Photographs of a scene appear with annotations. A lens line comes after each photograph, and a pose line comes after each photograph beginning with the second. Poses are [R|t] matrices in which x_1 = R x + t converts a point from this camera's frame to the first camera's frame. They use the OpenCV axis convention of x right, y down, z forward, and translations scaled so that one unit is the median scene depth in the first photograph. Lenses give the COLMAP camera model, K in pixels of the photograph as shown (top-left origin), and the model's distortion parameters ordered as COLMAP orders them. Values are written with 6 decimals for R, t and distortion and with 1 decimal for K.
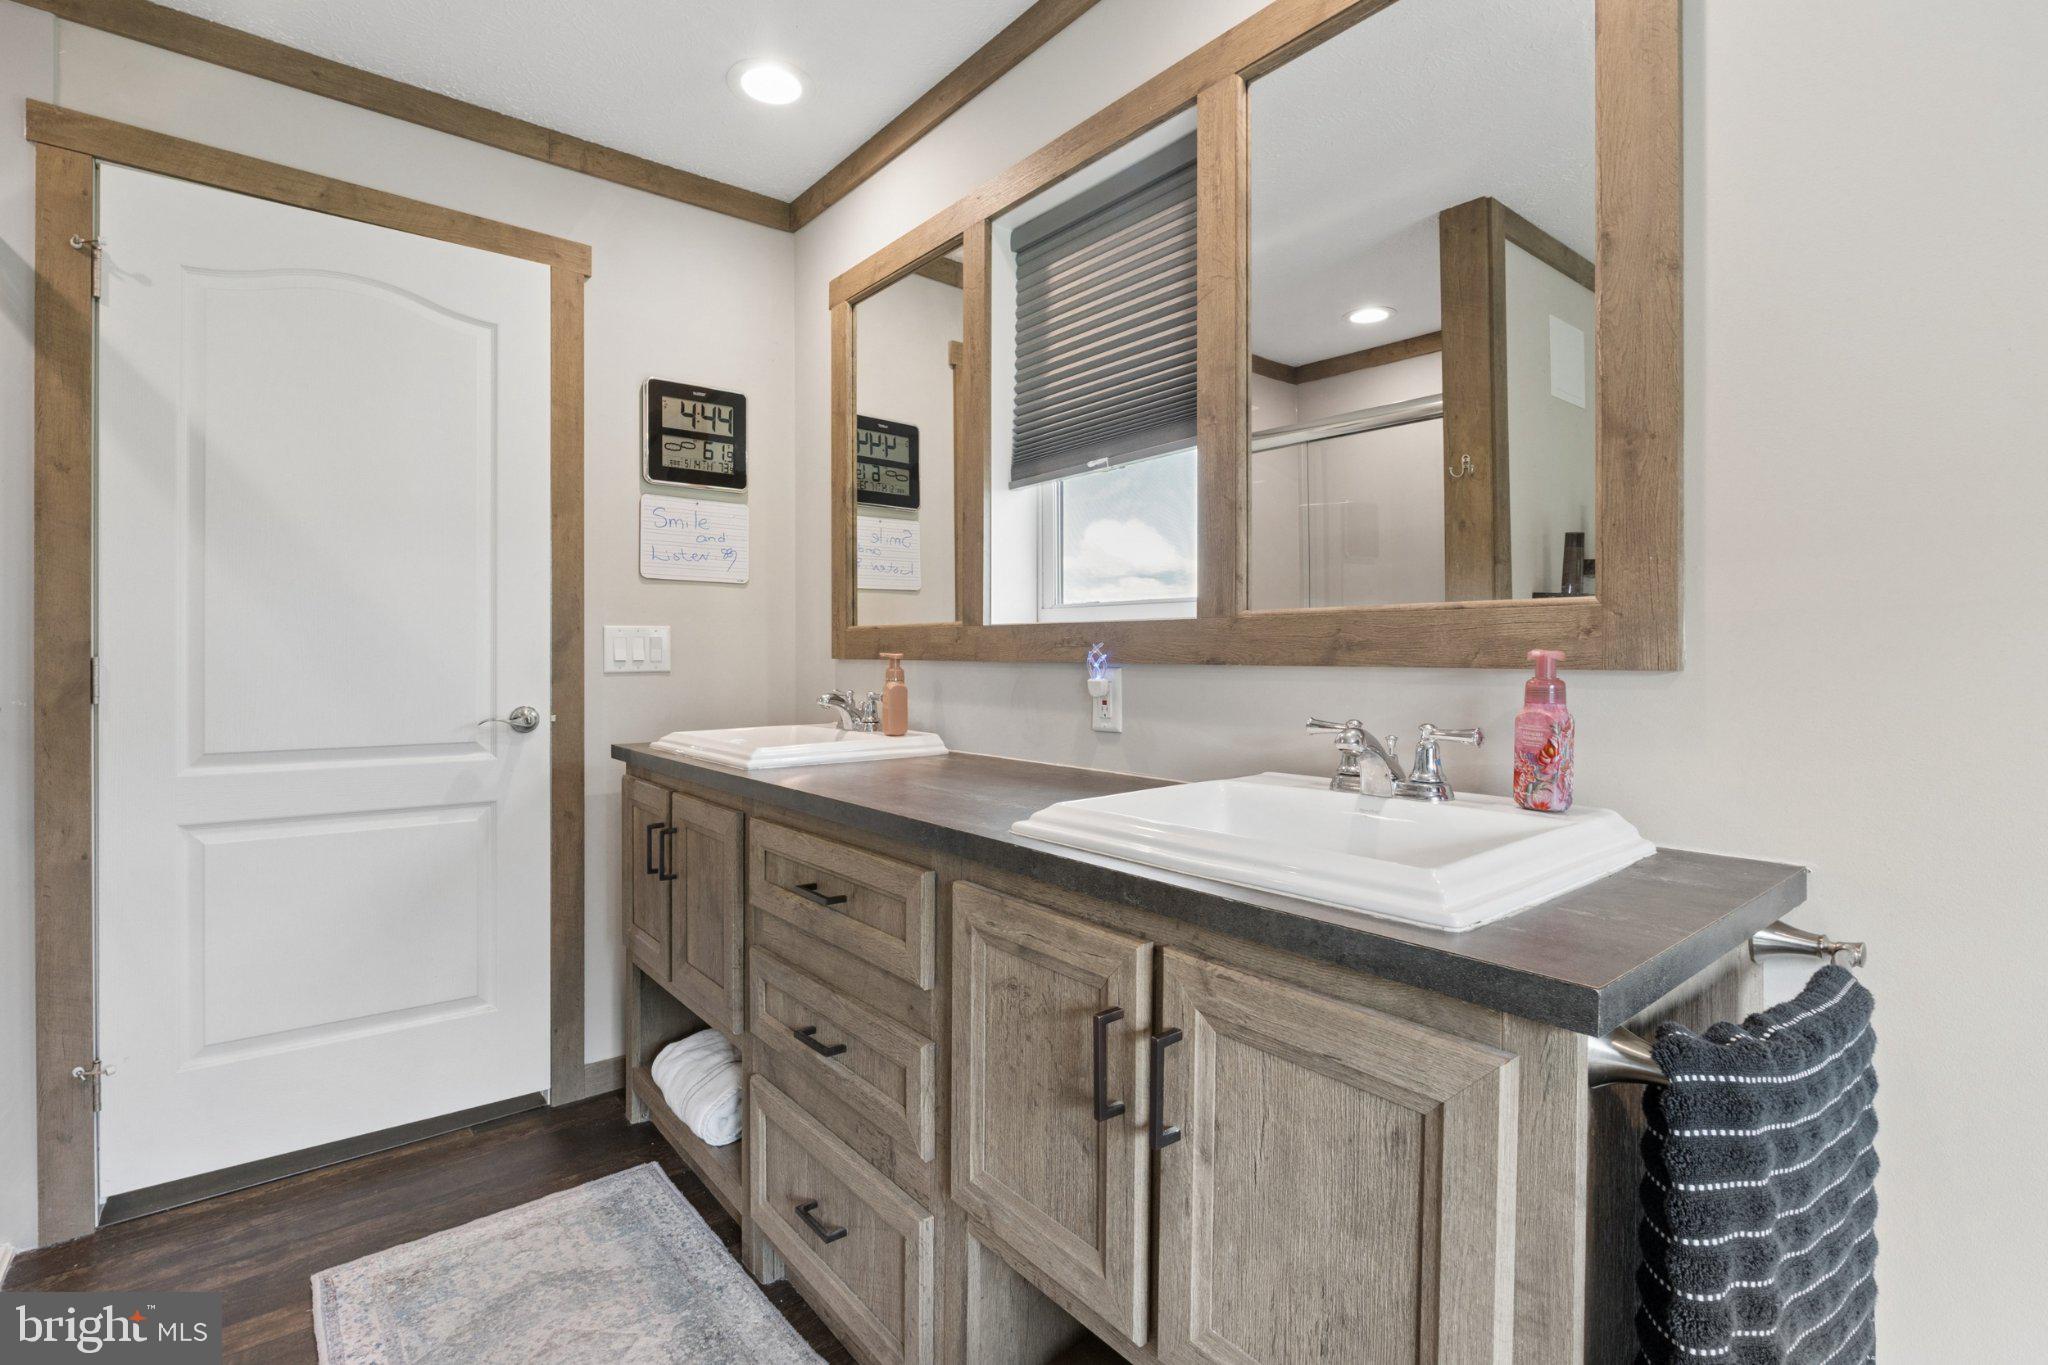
lens RADIAL K [[943.0, 0, 1024.3], [0, 943.0, 673.9], [0, 0, 1]] dist [-0.007537, -0.000026]
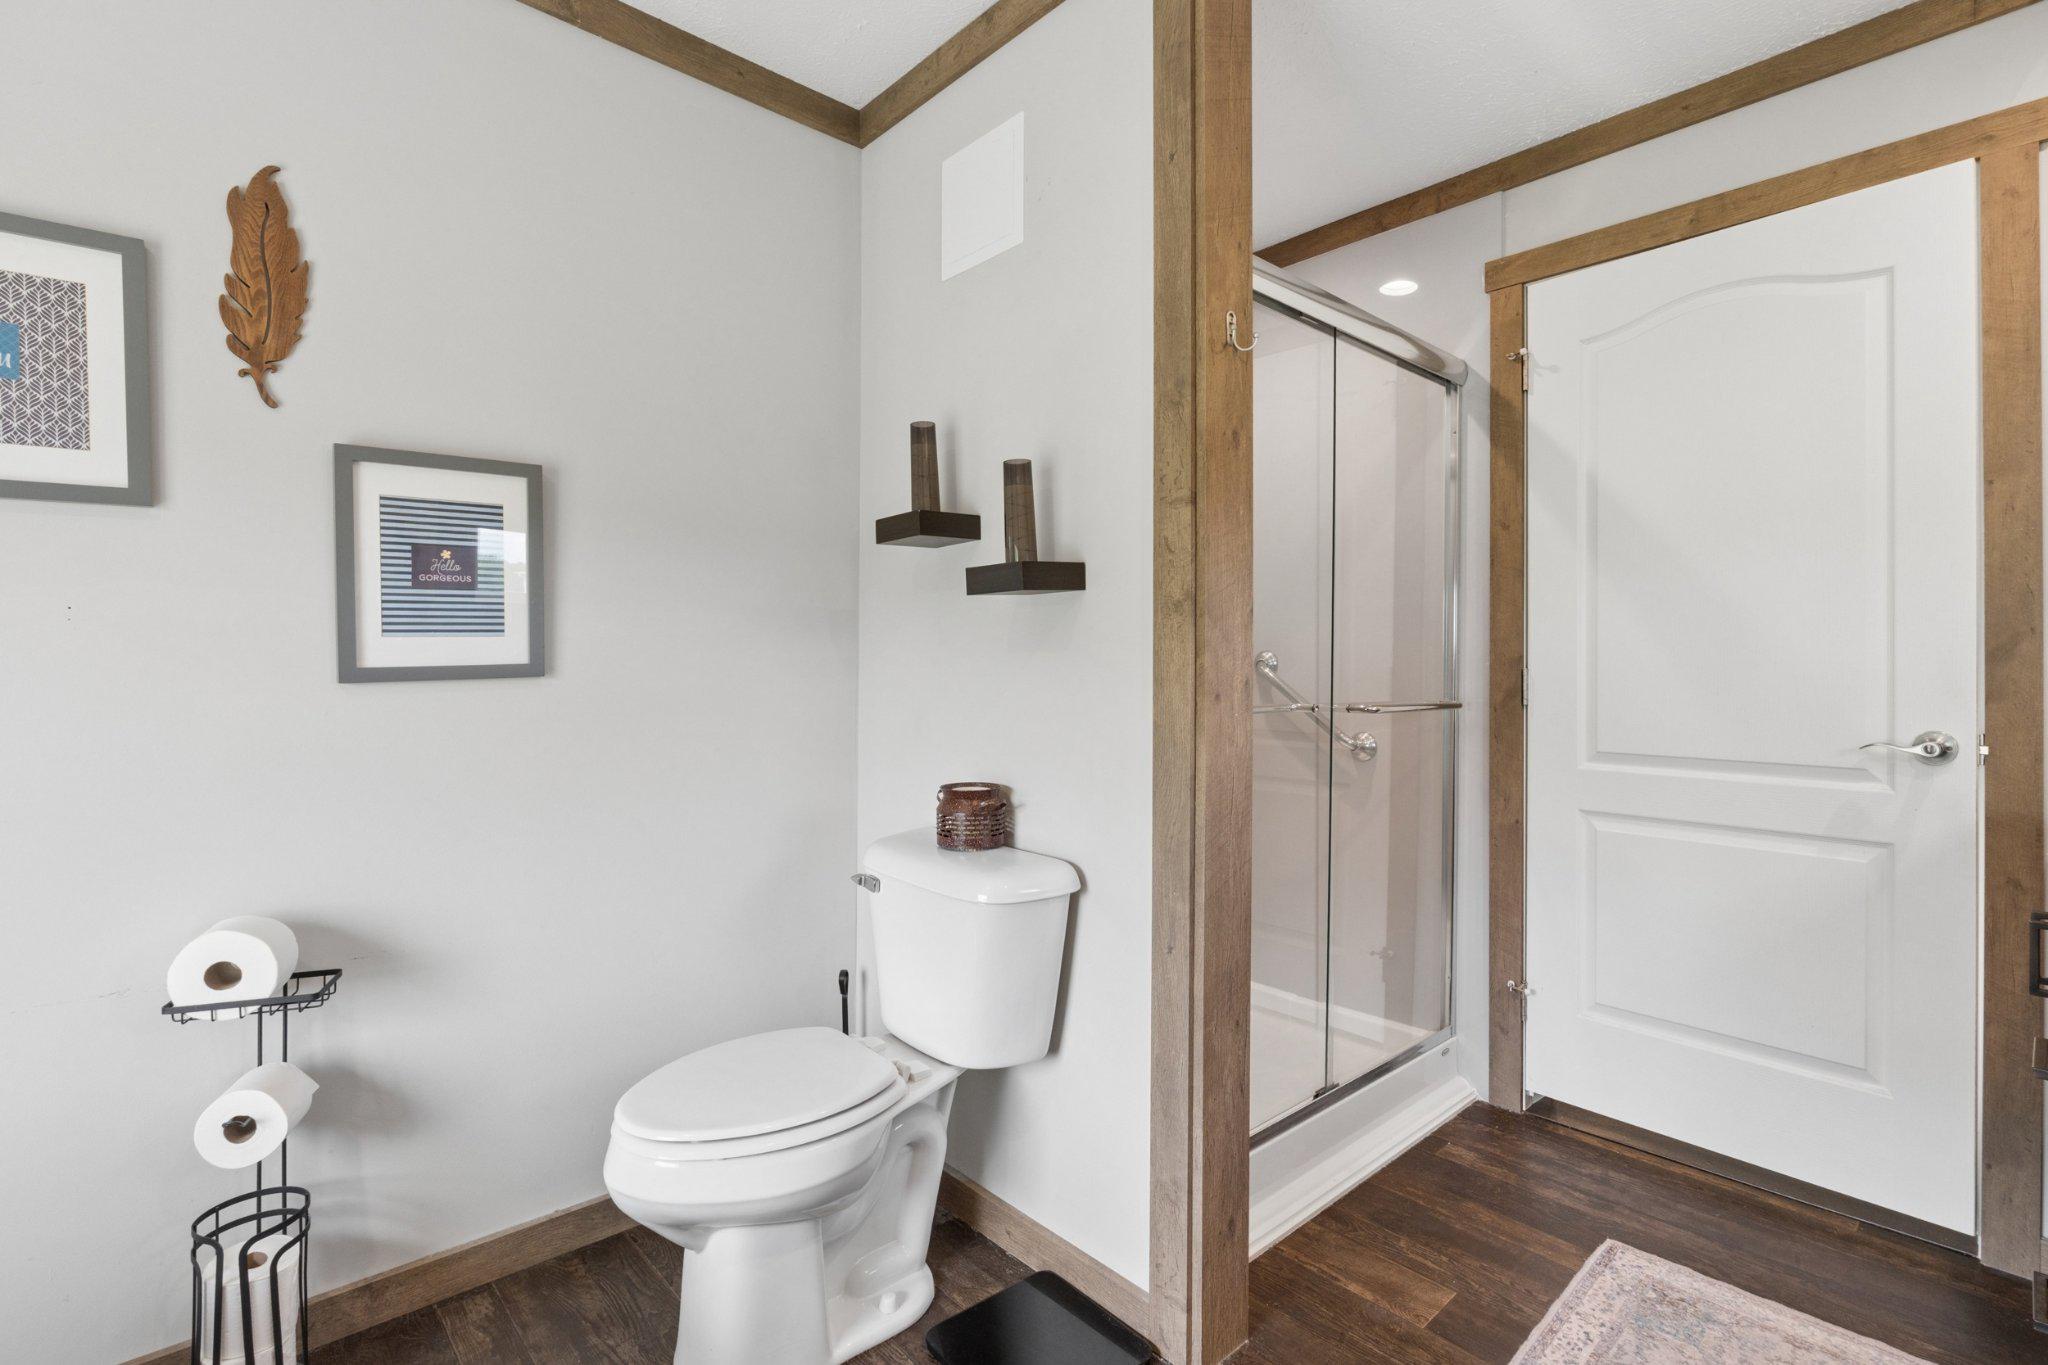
lens RADIAL K [[943.0, 0, 1025.5], [0, 943.0, 675.1], [0, 0, 1]] dist [-0.007537, -0.000026]
pose [[0.046335, 0.007760, -0.998896, 0.260216], [-0.018151, 0.999811, 0.006925, -0.005050], [0.998761, 0.017811, 0.046467, 0.235890]]
